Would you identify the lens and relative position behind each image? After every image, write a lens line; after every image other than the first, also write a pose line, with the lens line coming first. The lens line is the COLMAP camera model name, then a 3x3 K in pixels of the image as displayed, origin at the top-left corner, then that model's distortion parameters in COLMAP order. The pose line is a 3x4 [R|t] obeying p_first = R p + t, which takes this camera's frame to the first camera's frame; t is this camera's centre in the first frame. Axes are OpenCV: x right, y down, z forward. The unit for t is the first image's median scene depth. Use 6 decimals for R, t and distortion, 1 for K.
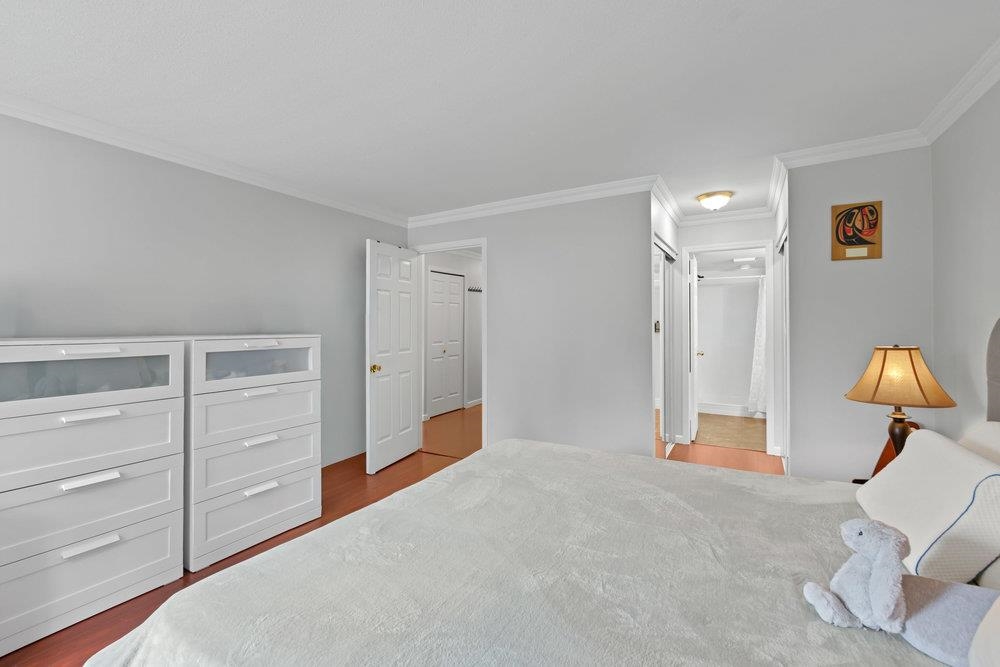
lens RADIAL K [[427.1, 0, 494.7], [0, 427.1, 333.3], [0, 0, 1]] dist [0.000232, 0.000275]
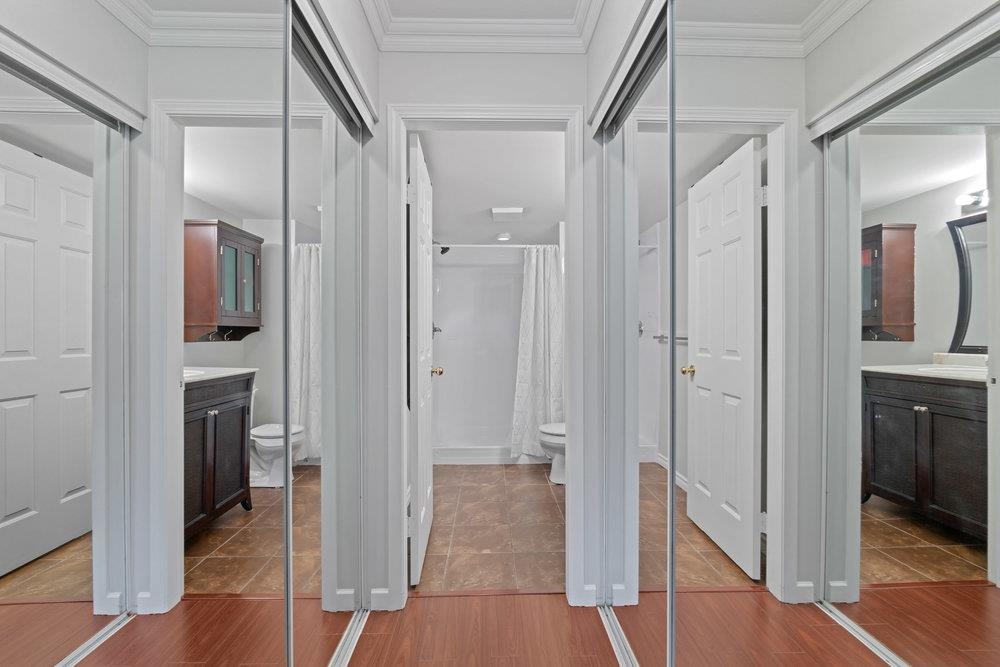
lens RADIAL K [[455.2, 0, 501.8], [0, 455.2, 341.3], [0, 0, 1]] dist [-0.000104, -0.000070]
pose [[0.849851, 0.001884, 0.527020, 0.284115], [-0.001519, 0.999998, -0.001125, 0.015009], [-0.527021, 0.000156, 0.849852, 0.544560]]
